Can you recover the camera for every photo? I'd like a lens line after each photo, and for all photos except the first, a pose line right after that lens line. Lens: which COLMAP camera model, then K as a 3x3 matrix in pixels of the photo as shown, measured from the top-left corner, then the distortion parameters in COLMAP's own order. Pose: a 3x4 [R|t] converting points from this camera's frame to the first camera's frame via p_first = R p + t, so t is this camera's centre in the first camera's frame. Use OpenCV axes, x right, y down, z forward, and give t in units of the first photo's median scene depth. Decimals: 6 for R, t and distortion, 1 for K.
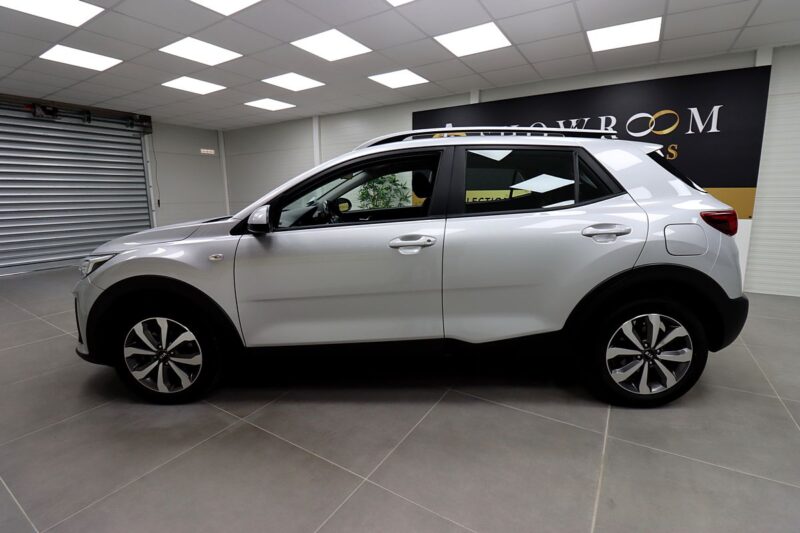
lens RADIAL K [[383.2, 0, 400.0], [0, 383.2, 266.5], [0, 0, 1]] dist [0.004992, -0.014140]
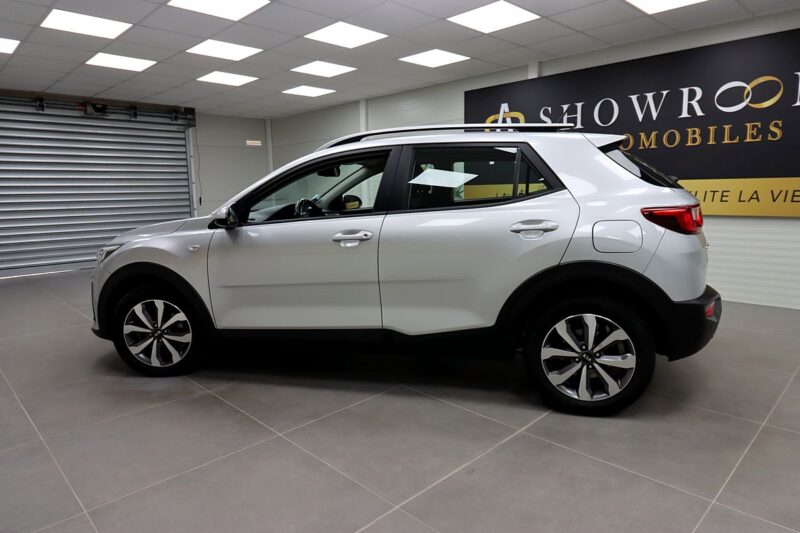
lens RADIAL K [[529.5, 0, 396.6], [0, 529.5, 270.3], [0, 0, 1]] dist [0.010068, -0.000836]
pose [[0.968879, 0.027611, -0.245989, 0.465338], [-0.035329, 0.999011, -0.027015, 0.060329], [0.244999, 0.034865, 0.968896, -0.363689]]
